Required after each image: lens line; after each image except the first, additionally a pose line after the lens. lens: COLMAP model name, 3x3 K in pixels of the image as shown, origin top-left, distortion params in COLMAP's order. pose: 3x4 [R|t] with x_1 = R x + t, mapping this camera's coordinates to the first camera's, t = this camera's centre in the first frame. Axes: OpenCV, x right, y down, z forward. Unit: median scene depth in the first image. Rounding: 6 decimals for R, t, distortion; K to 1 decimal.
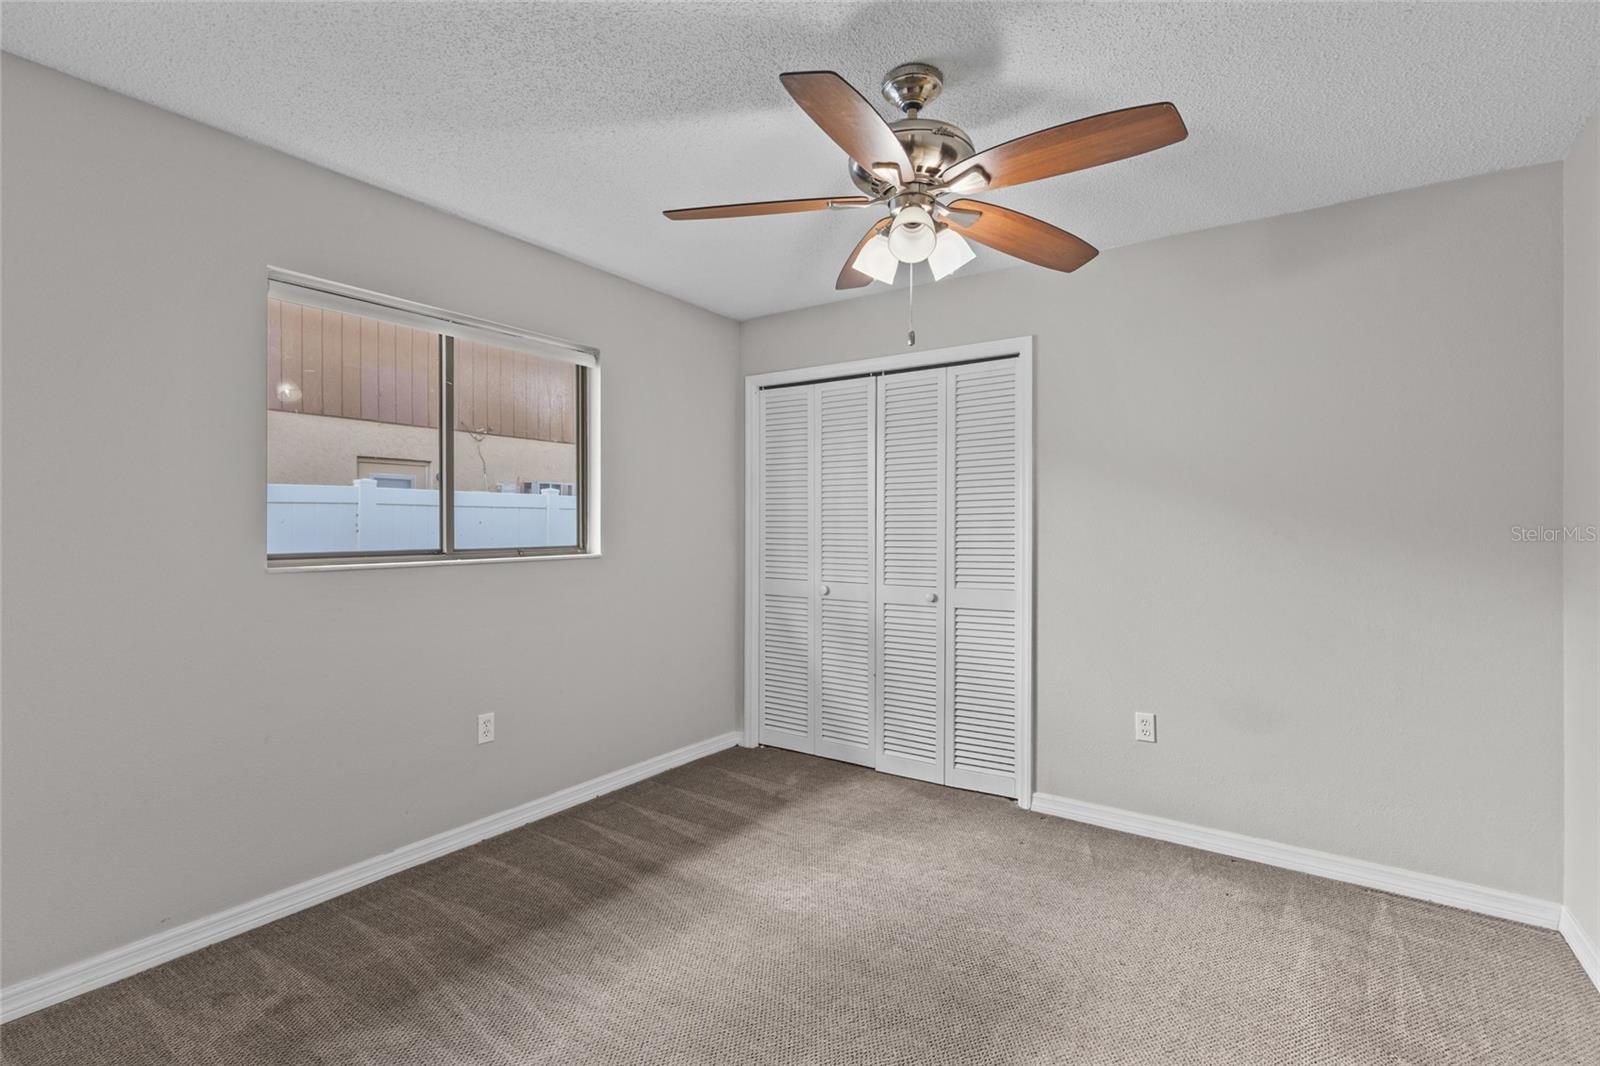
lens RADIAL K [[737.3, 0, 795.2], [0, 737.3, 527.9], [0, 0, 1]] dist [0.003750, 0.001109]
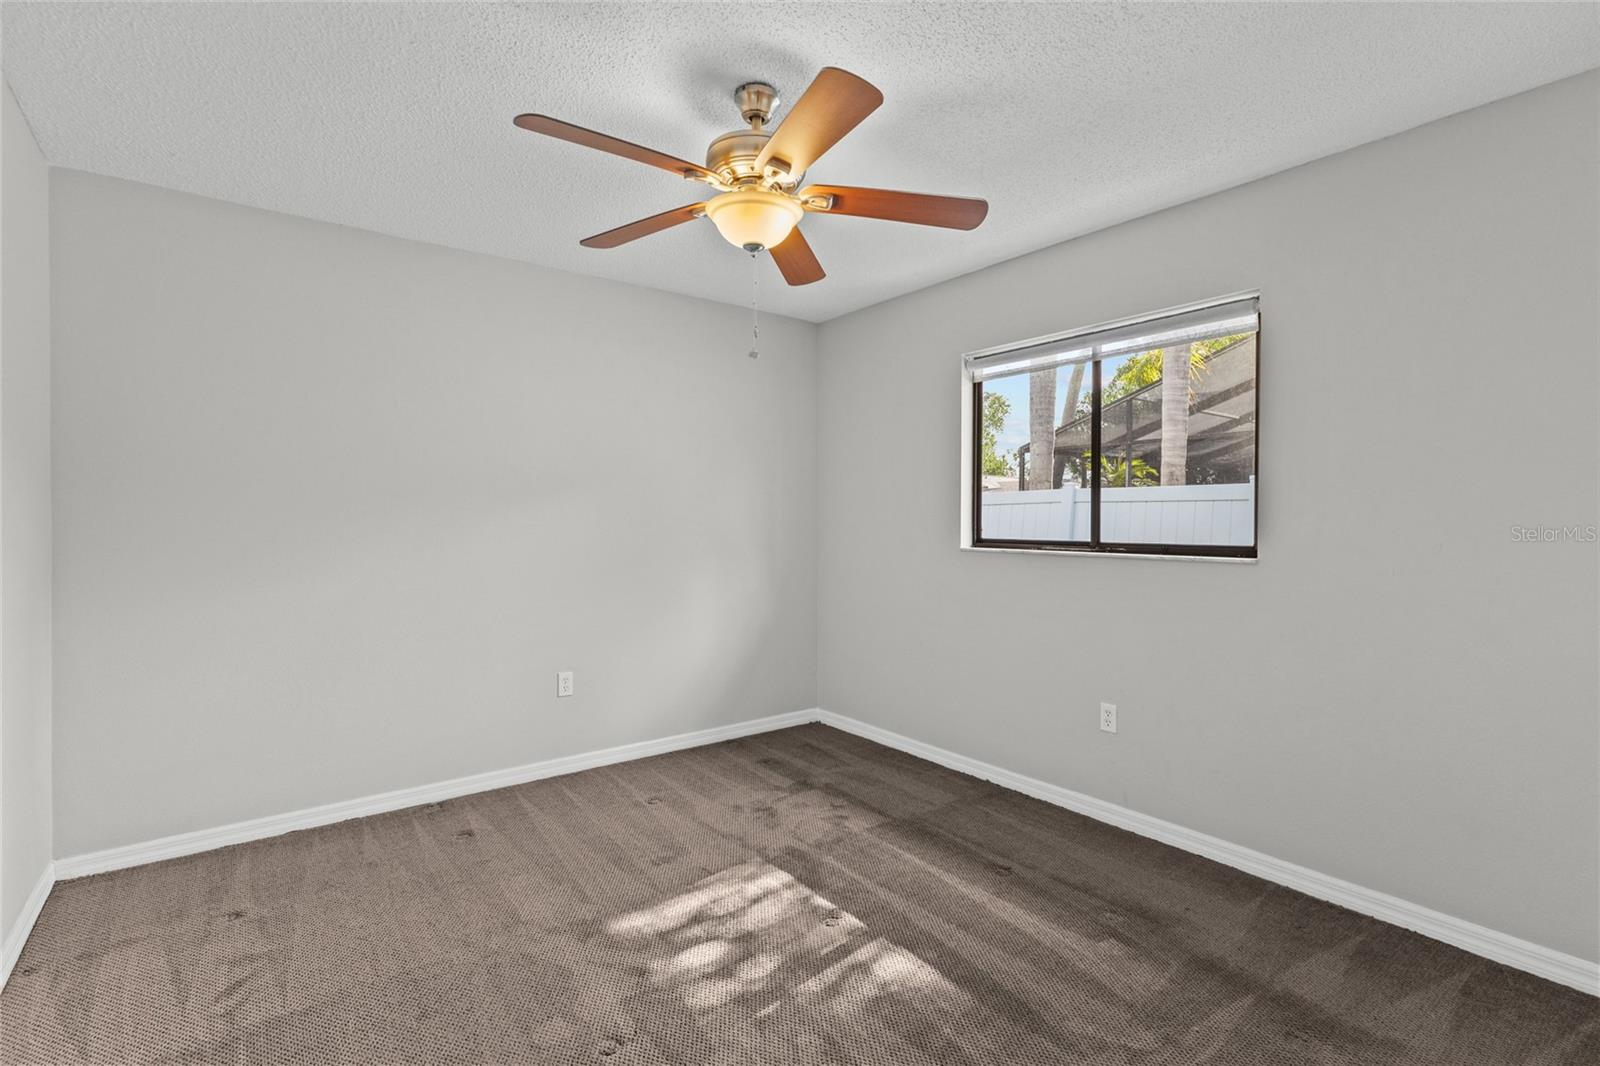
lens RADIAL K [[737.3, 0, 795.2], [0, 737.3, 527.9], [0, 0, 1]] dist [0.003750, 0.001109]
pose [[-0.321151, 0.010046, -0.946975, 0.696331], [-0.000904, 0.999940, 0.010915, -0.004743], [0.947028, 0.004361, -0.321122, 0.917495]]
